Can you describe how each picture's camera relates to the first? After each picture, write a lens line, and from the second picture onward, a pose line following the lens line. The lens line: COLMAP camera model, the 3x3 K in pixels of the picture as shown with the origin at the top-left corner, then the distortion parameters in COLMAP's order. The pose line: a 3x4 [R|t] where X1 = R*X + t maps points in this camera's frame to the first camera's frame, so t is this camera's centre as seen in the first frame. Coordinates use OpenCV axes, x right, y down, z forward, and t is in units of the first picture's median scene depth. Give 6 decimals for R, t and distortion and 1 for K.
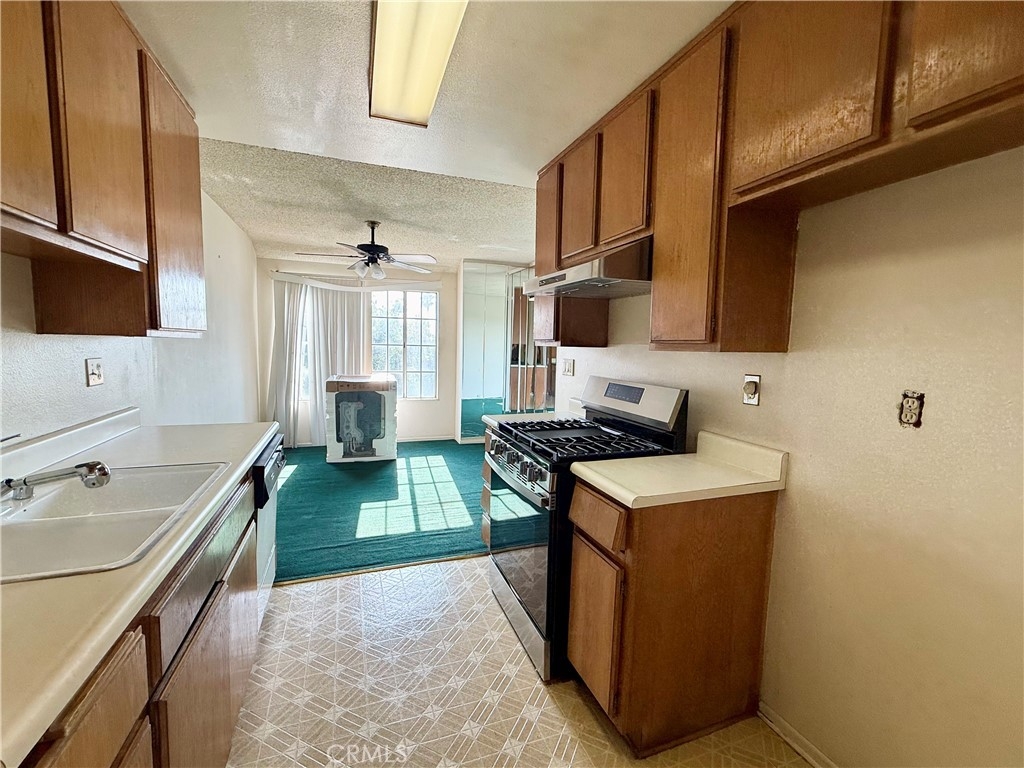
lens RADIAL K [[446.8, 0, 512.0], [0, 446.8, 384.0], [0, 0, 1]] dist [-0.000757, -0.000039]
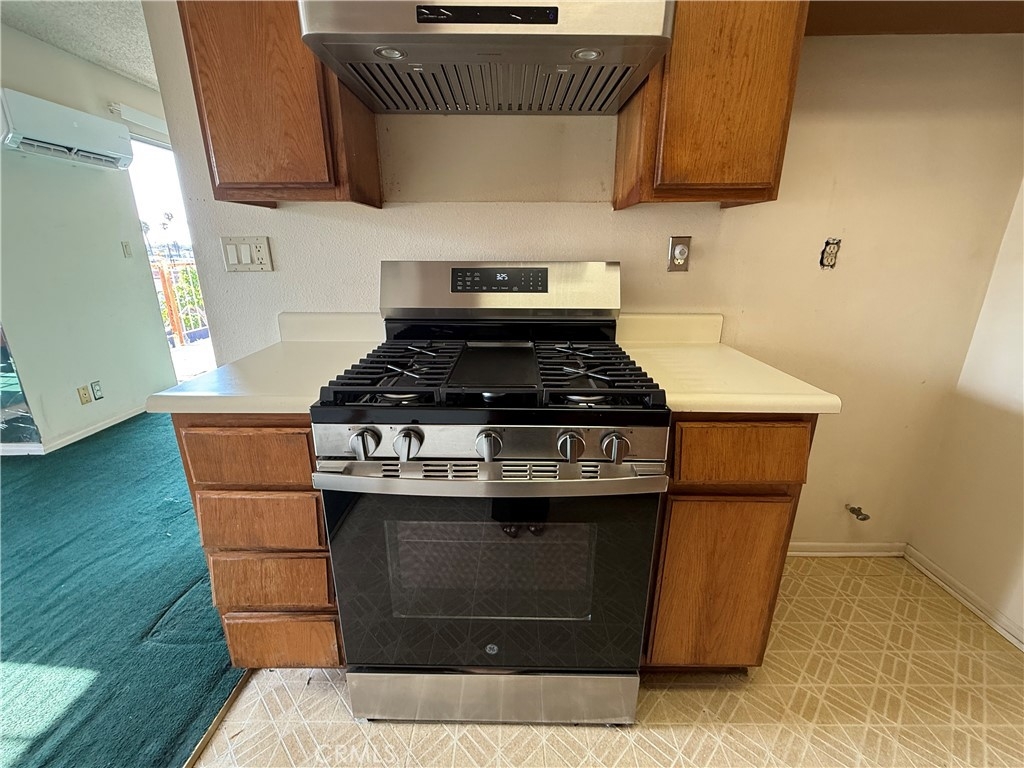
lens RADIAL K [[446.8, 0, 512.0], [0, 446.8, 384.0], [0, 0, 1]] dist [-0.000757, -0.000039]
pose [[0.347661, -0.303734, 0.887061, -0.361648], [0.092580, 0.952574, 0.289882, -0.023227], [-0.933039, -0.018657, 0.359292, 0.791131]]
